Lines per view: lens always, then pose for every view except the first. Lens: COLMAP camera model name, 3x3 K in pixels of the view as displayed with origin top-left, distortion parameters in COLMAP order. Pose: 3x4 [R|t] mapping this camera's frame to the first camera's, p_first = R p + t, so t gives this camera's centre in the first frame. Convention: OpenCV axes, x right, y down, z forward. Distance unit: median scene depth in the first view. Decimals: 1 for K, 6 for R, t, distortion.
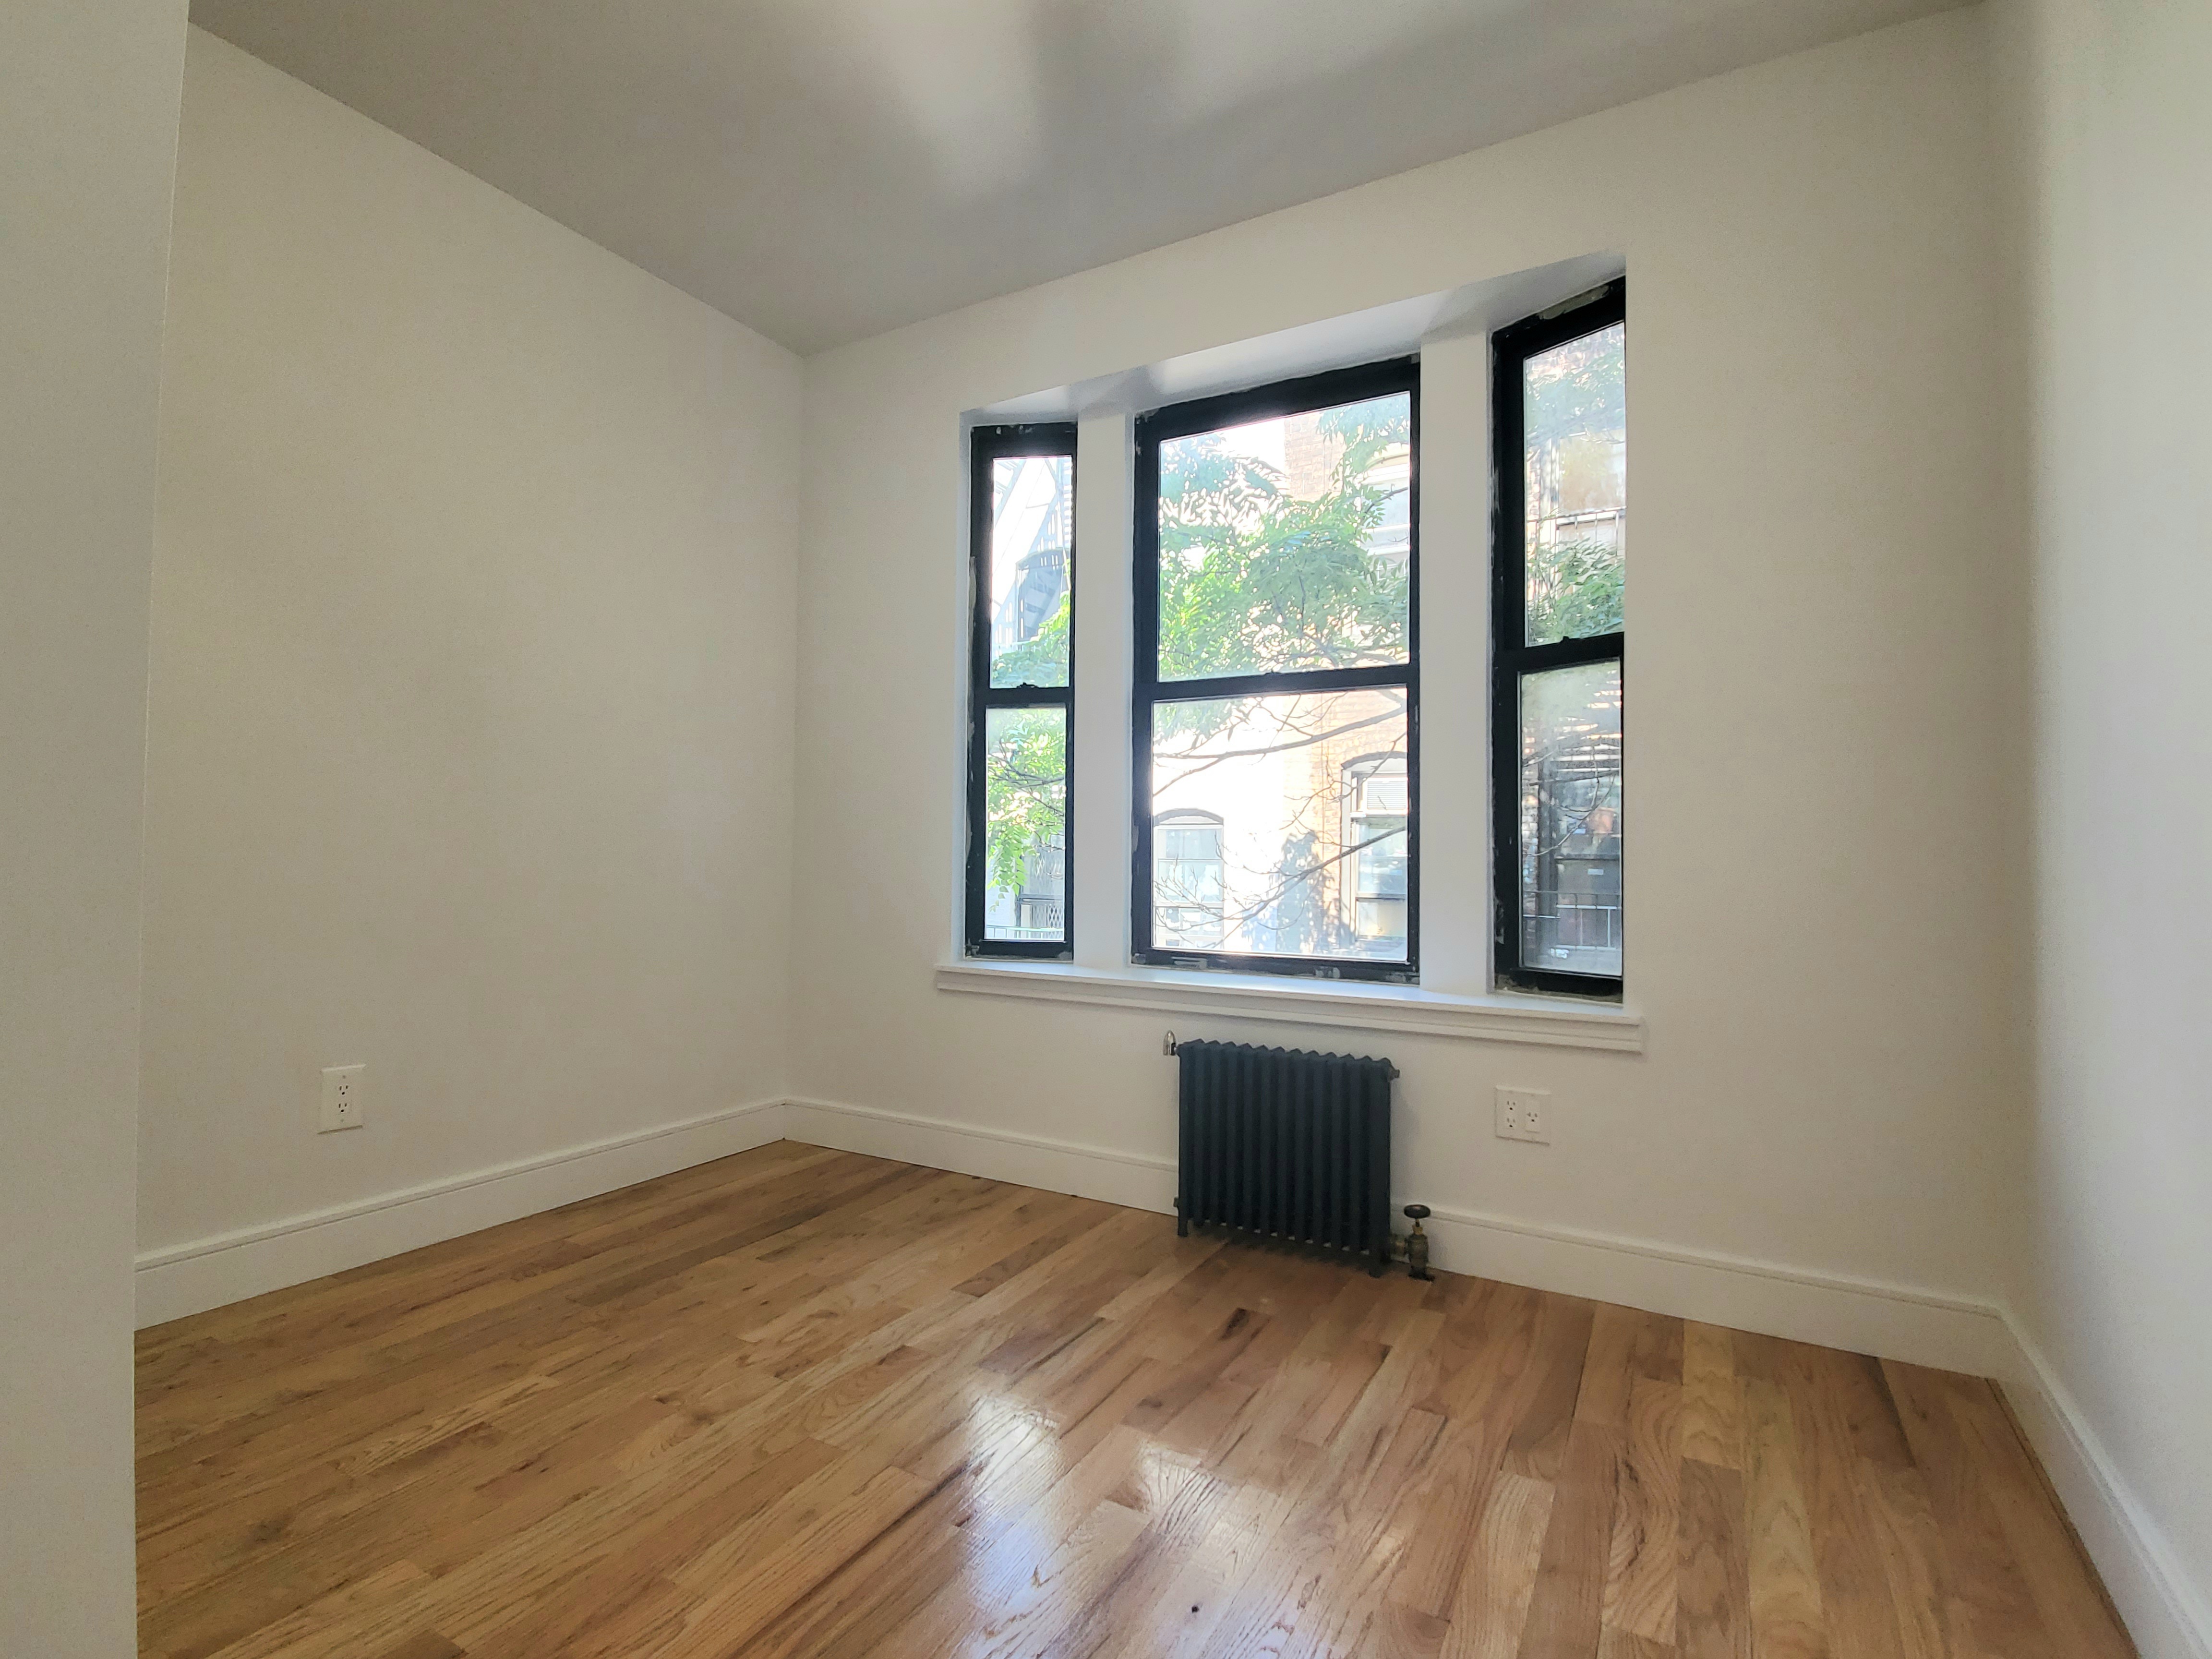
lens RADIAL K [[1011.3, 0, 1122.5], [0, 1011.3, 836.7], [0, 0, 1]] dist [-0.010320, -0.000400]
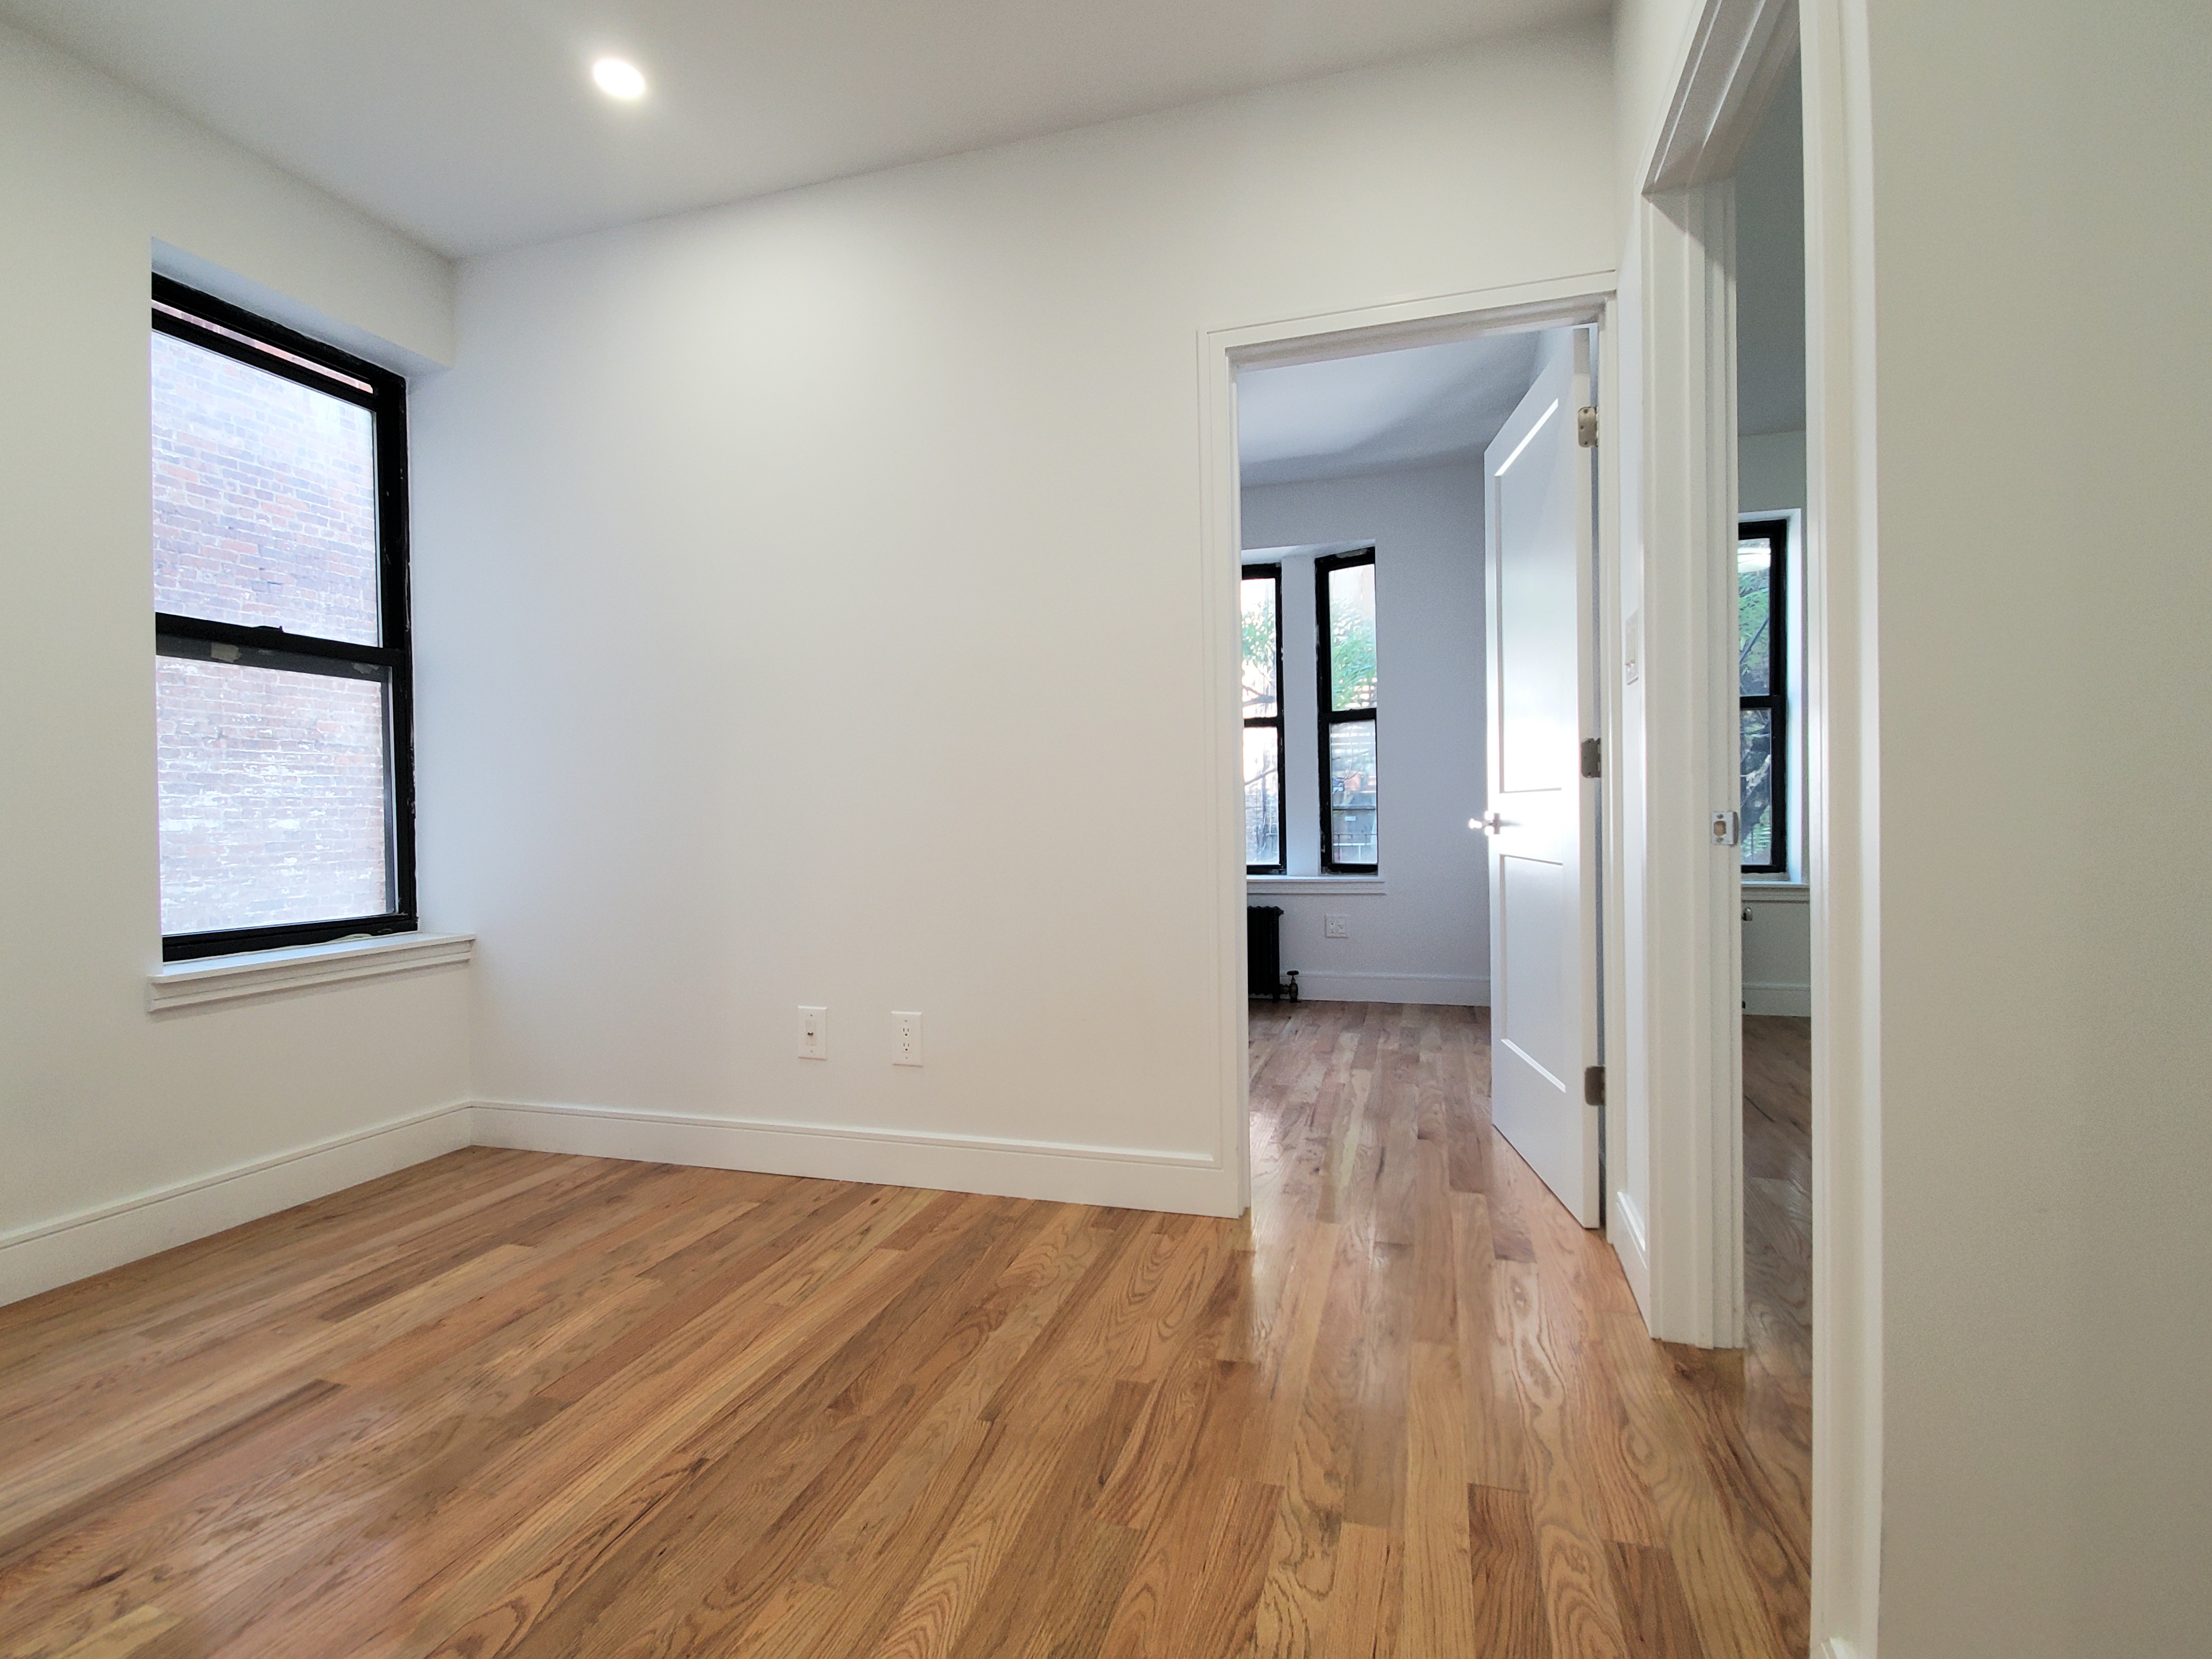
lens RADIAL K [[1011.3, 0, 1122.5], [0, 1011.3, 836.7], [0, 0, 1]] dist [-0.010320, -0.000400]
pose [[0.973982, -0.029976, 0.224635, -0.513531], [0.020438, 0.998793, 0.044663, -0.032149], [-0.225702, -0.038910, 0.973419, -0.974540]]
